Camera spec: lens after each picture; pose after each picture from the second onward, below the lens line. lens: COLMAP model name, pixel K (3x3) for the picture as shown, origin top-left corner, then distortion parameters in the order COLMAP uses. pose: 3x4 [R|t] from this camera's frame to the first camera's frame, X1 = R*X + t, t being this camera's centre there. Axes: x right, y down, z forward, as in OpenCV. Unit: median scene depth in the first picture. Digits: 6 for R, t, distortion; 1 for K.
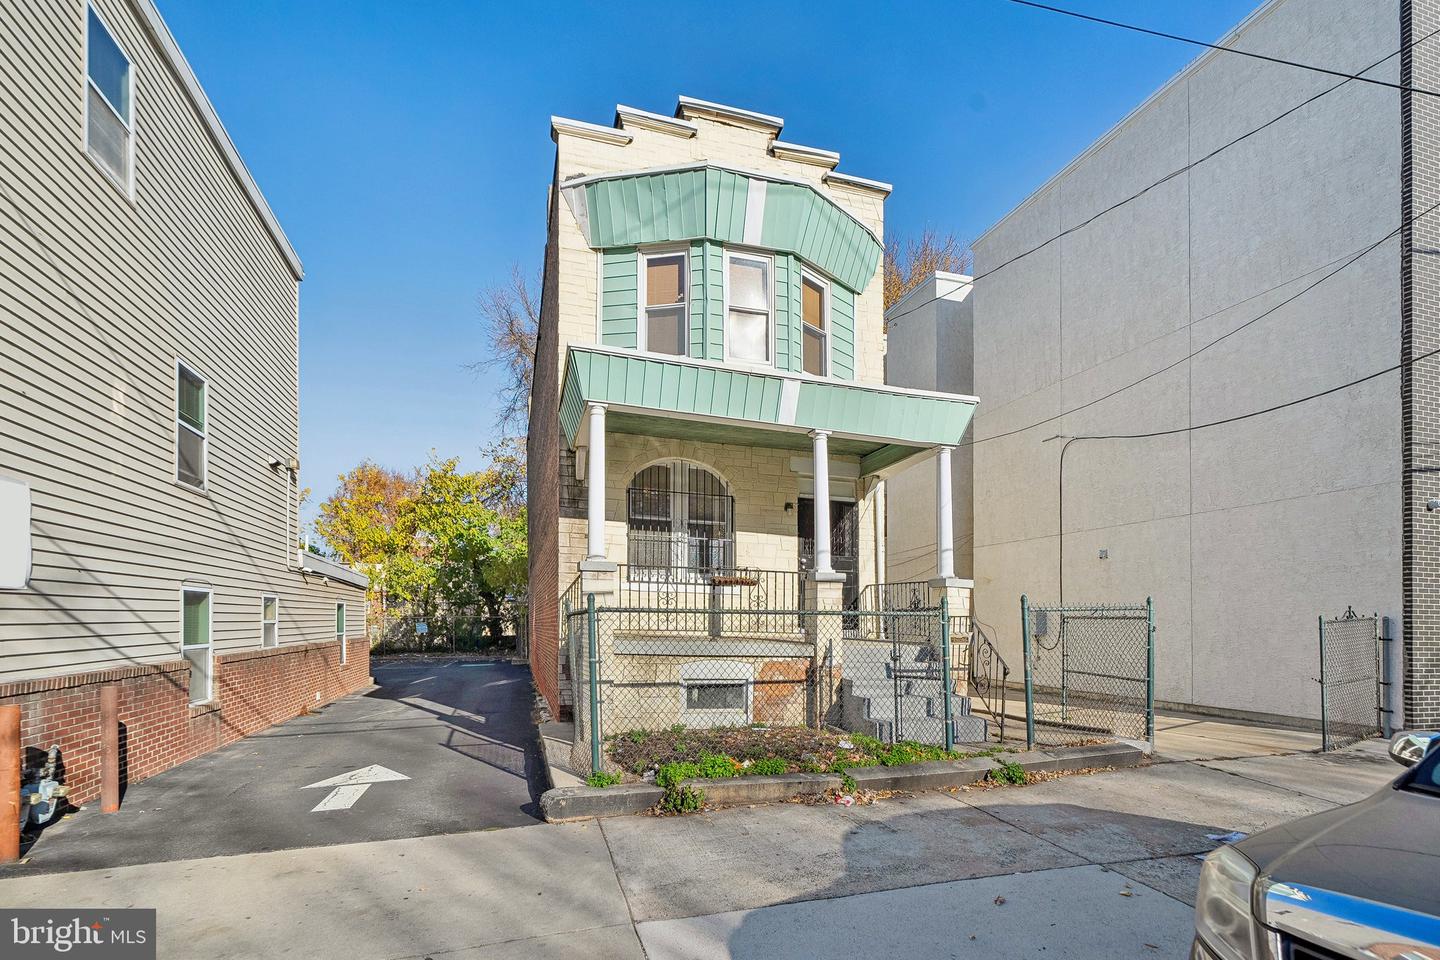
lens RADIAL K [[668.9, 0, 719.1], [0, 668.9, 507.6], [0, 0, 1]] dist [0.001433, 0.000409]
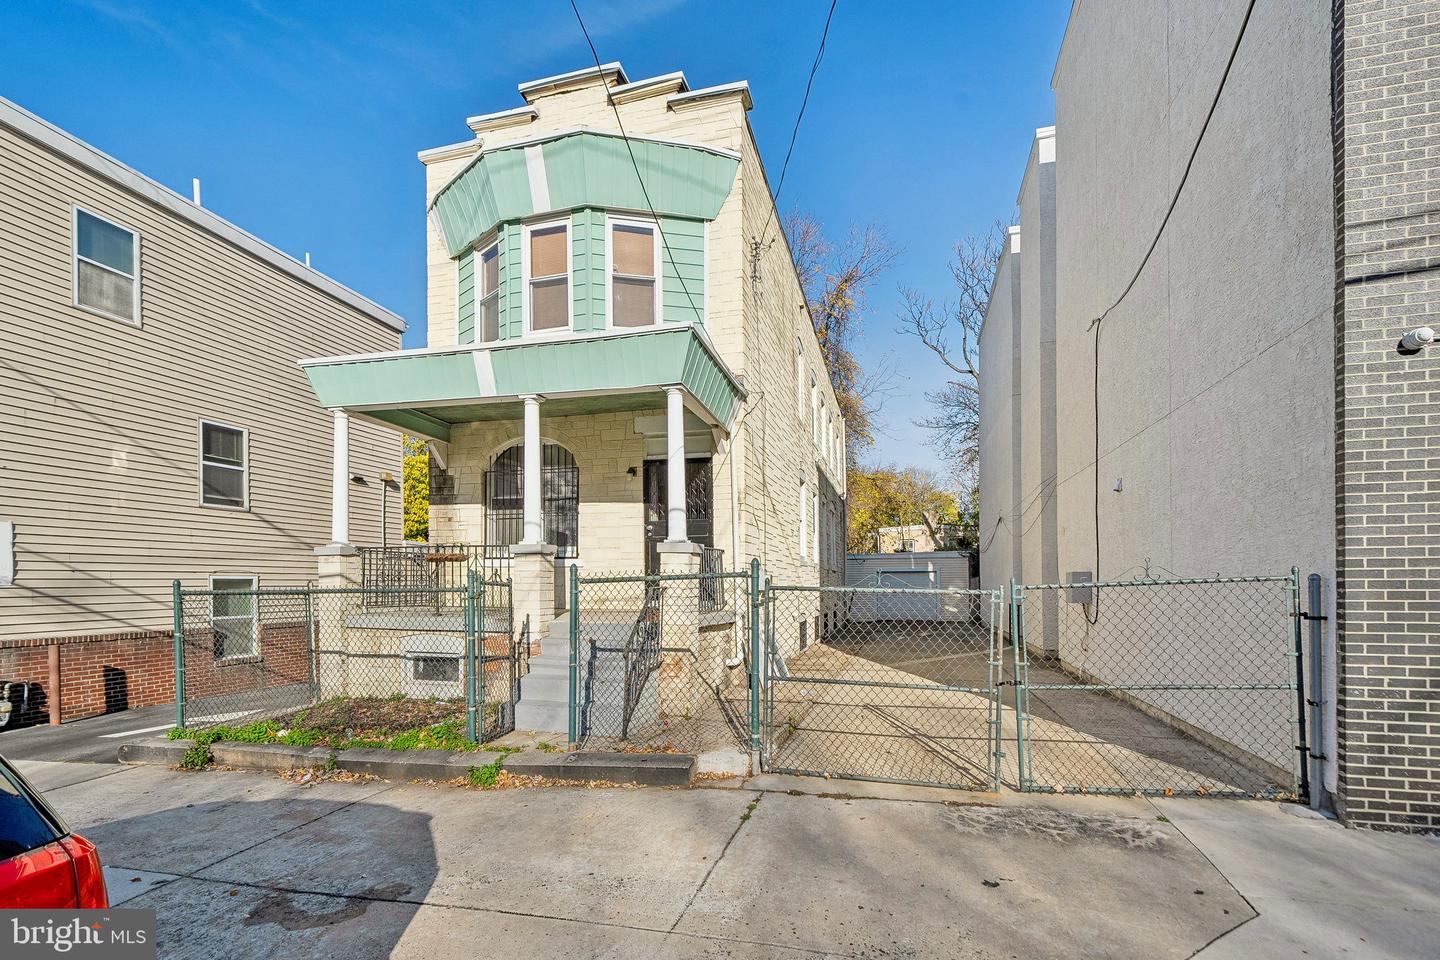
lens RADIAL K [[675.7, 0, 720.0], [0, 675.7, 480.0], [0, 0, 1]] dist [0.003416, 0.000277]
pose [[0.849450, -0.098623, -0.518370, 0.732539], [0.104452, 0.994367, -0.018019, 0.042615], [0.517227, -0.038839, 0.854966, 0.264157]]
